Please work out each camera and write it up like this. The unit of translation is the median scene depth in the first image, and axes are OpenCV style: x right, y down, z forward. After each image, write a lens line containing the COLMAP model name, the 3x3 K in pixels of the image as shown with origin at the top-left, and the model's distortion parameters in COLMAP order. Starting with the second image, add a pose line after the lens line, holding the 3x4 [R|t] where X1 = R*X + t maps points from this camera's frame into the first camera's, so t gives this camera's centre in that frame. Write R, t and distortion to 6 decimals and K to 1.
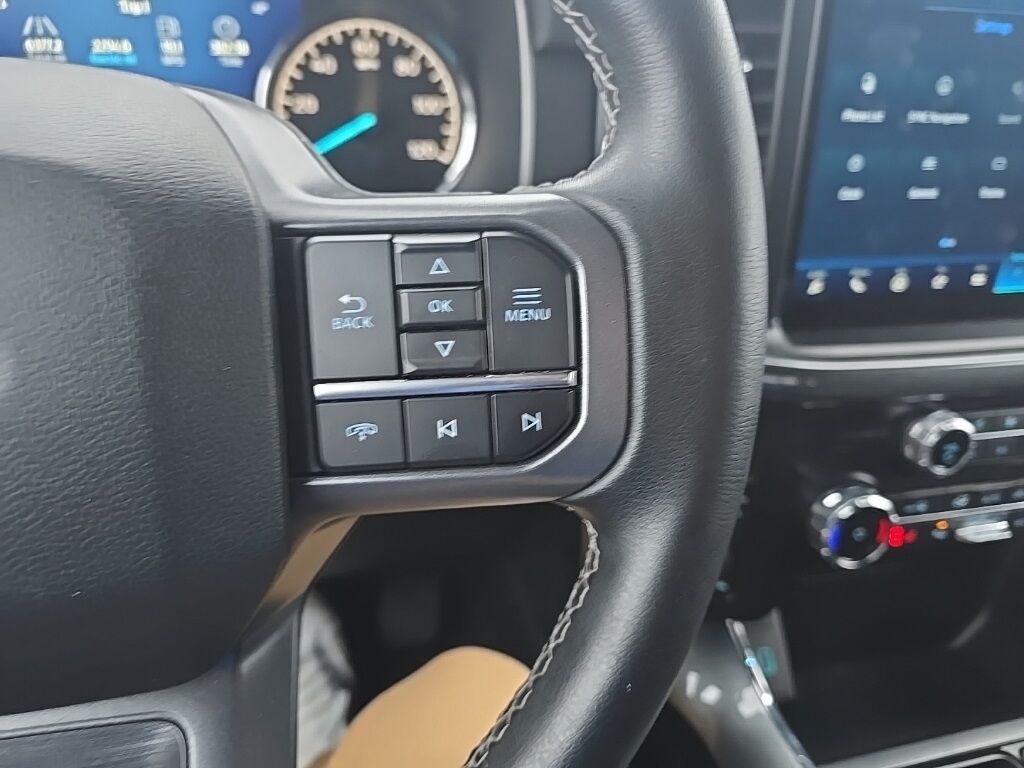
lens RADIAL K [[679.1, 0, 514.2], [0, 679.1, 379.8], [0, 0, 1]] dist [0.016847, -0.028762]
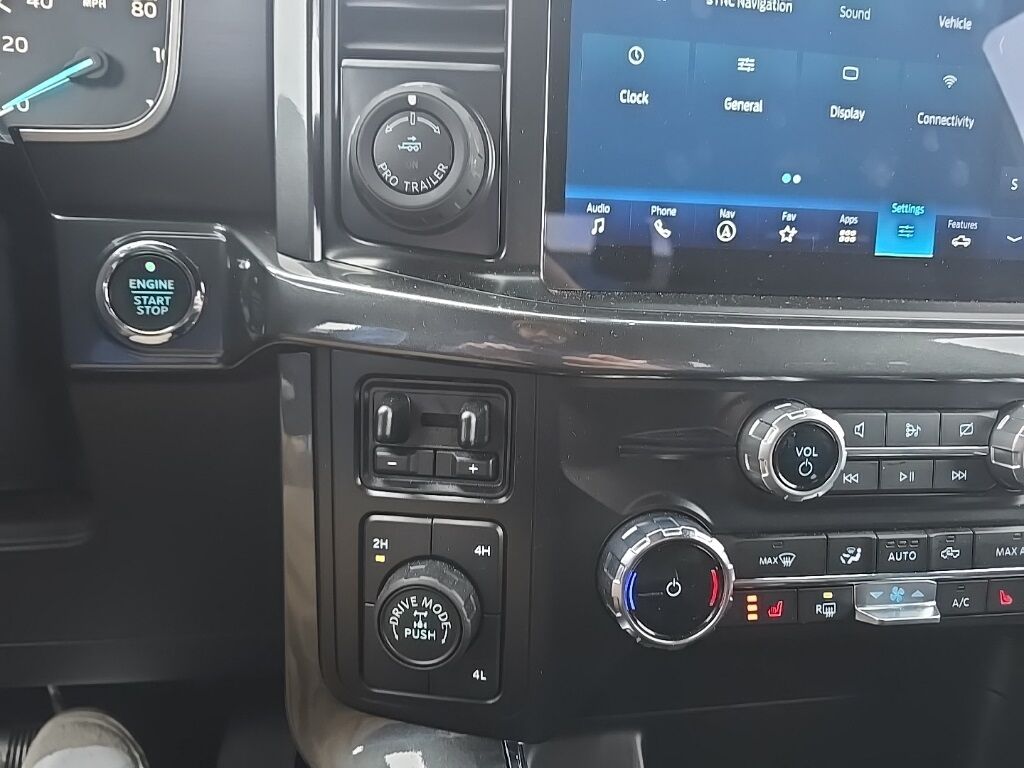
lens RADIAL K [[679.1, 0, 518.7], [0, 679.1, 393.5], [0, 0, 1]] dist [0.016847, -0.028762]
pose [[0.998353, 0.025132, -0.051581, 0.392656], [-0.036214, 0.973290, -0.226703, 0.199531], [0.044505, 0.228197, 0.972597, 0.333967]]
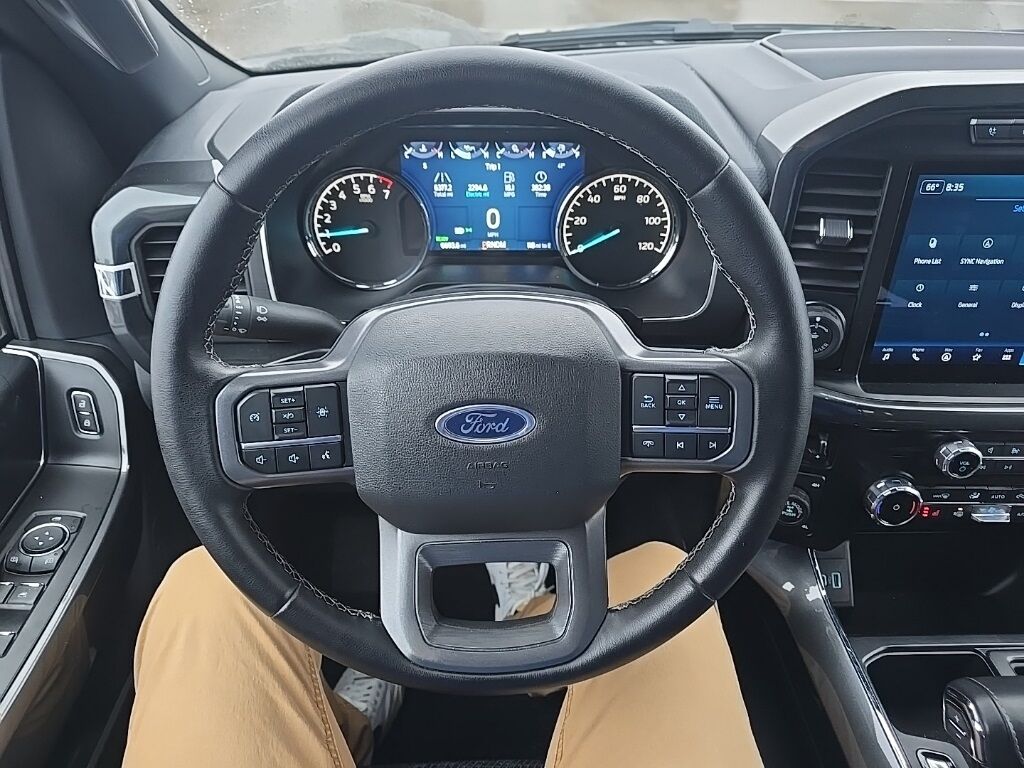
lens RADIAL K [[679.1, 0, 516.5], [0, 679.1, 387.1], [0, 0, 1]] dist [0.016847, -0.028762]
pose [[0.976855, 0.095079, -0.191609, -0.102706], [-0.072181, 0.989760, 0.123145, -0.198431], [0.201355, -0.106464, 0.973715, -0.757581]]
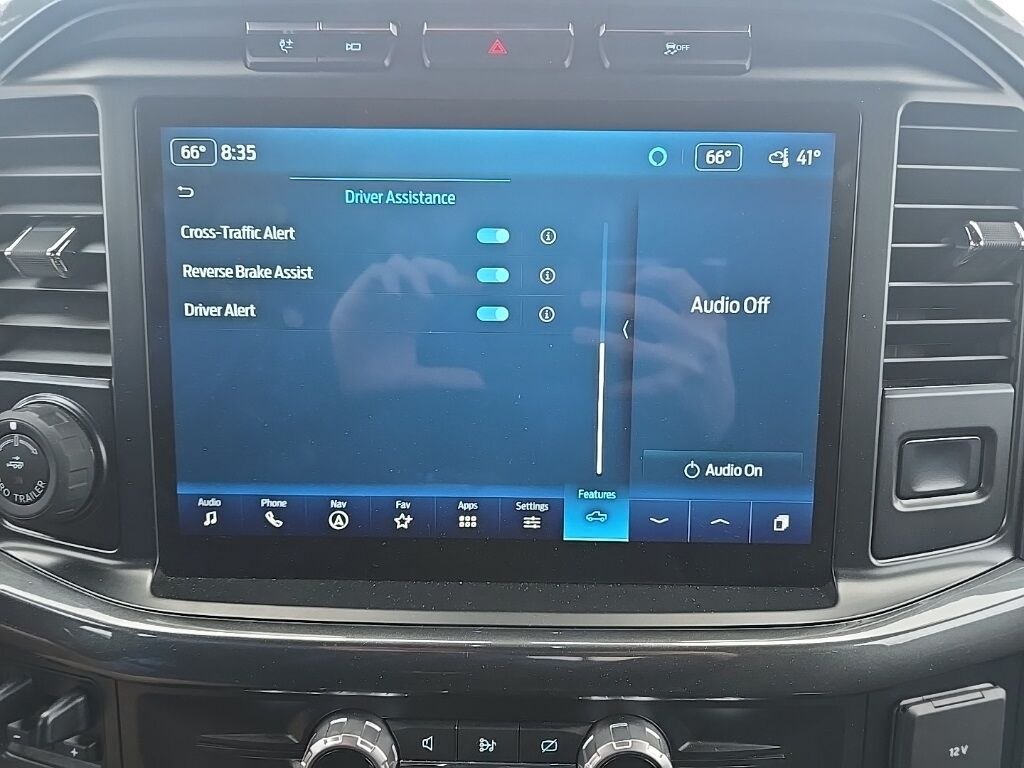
lens RADIAL K [[679.1, 0, 520.0], [0, 679.1, 392.9], [0, 0, 1]] dist [0.016847, -0.028762]
pose [[0.976512, 0.033836, -0.212788, 0.924169], [-0.083085, 0.970346, -0.226994, -0.126551], [0.198797, 0.239342, 0.950366, 0.307398]]
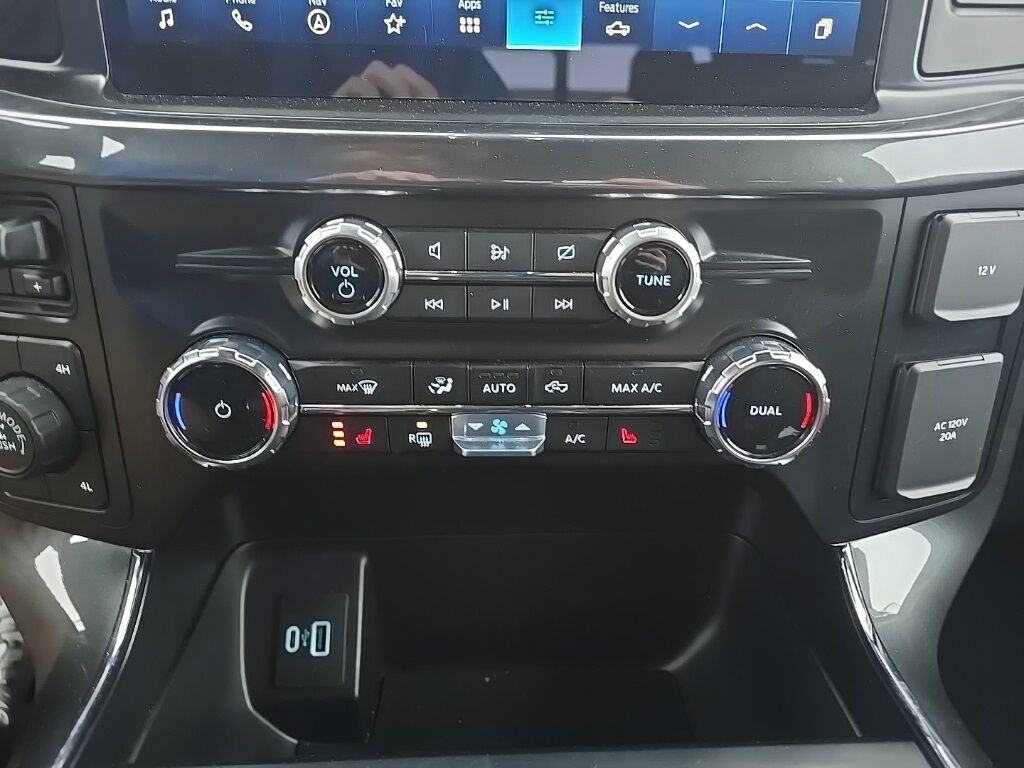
lens RADIAL K [[704.8, 0, 526.5], [0, 704.8, 386.8], [0, 0, 1]] dist [0.014003, -0.031496]
pose [[0.986753, 0.064469, -0.148869, 0.888765], [-0.068303, 0.997448, -0.020777, 0.200511], [0.147150, 0.030670, 0.988639, 0.395822]]
